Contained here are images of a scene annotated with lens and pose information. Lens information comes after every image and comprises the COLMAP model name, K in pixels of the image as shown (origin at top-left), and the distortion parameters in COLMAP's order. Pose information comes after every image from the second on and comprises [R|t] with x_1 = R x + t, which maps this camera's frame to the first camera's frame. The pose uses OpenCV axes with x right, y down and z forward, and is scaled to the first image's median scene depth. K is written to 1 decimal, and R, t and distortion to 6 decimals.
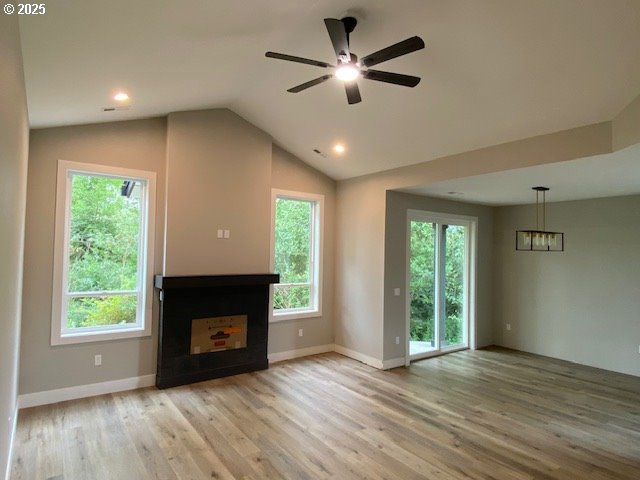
lens RADIAL K [[383.2, 0, 320.0], [0, 383.2, 240.0], [0, 0, 1]] dist [0.001692, -0.001900]
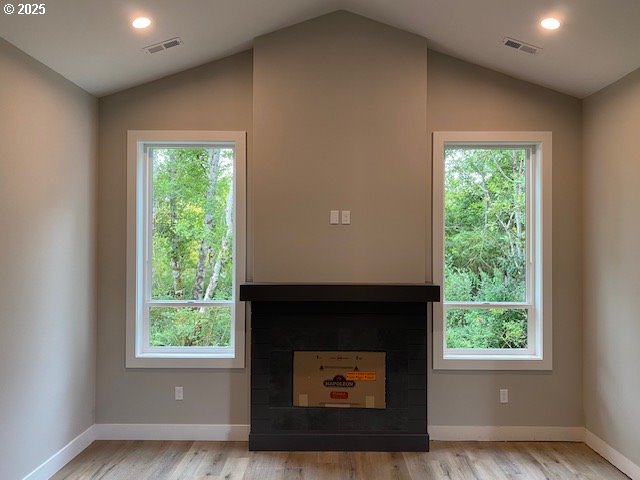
lens RADIAL K [[498.6, 0, 320.0], [0, 498.6, 240.0], [0, 0, 1]] dist [0.029156, -0.004041]
pose [[0.795879, -0.017444, -0.605204, 0.201441], [0.031358, 0.999431, 0.012431, 0.010241], [0.604643, -0.028872, 0.795973, 0.343461]]
